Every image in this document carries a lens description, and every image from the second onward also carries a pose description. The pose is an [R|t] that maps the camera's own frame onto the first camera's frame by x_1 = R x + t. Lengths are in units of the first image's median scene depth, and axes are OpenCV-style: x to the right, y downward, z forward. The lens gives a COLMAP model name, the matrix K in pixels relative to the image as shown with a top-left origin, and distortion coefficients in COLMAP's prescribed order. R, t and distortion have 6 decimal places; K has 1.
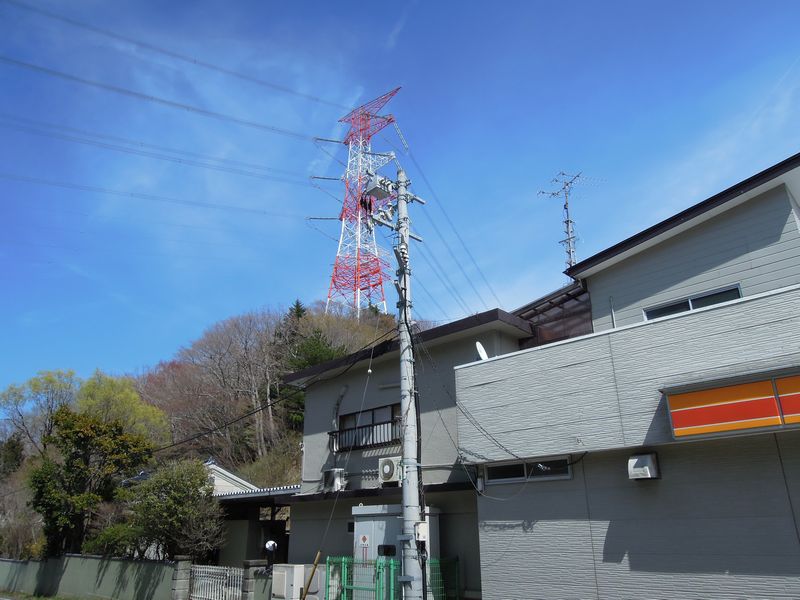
lens RADIAL K [[571.3, 0, 400.4], [0, 571.3, 298.4], [0, 0, 1]] dist [-0.032762, 0.001162]
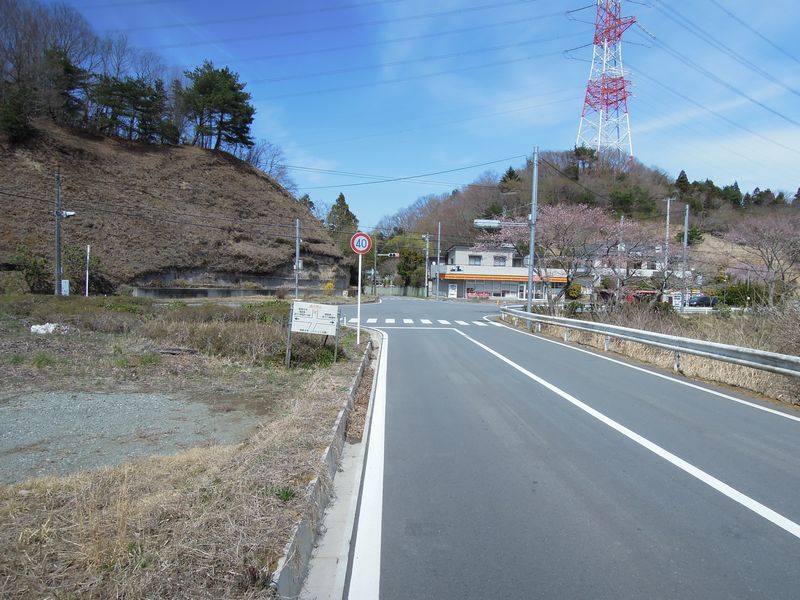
lens RADIAL K [[571.3, 0, 400.1], [0, 571.3, 299.3], [0, 0, 1]] dist [-0.032762, 0.001162]
pose [[0.822903, 0.069595, -0.563904, 0.294708], [0.175259, 0.912985, 0.368432, -0.170193], [0.540477, -0.402012, 0.739101, -0.366024]]
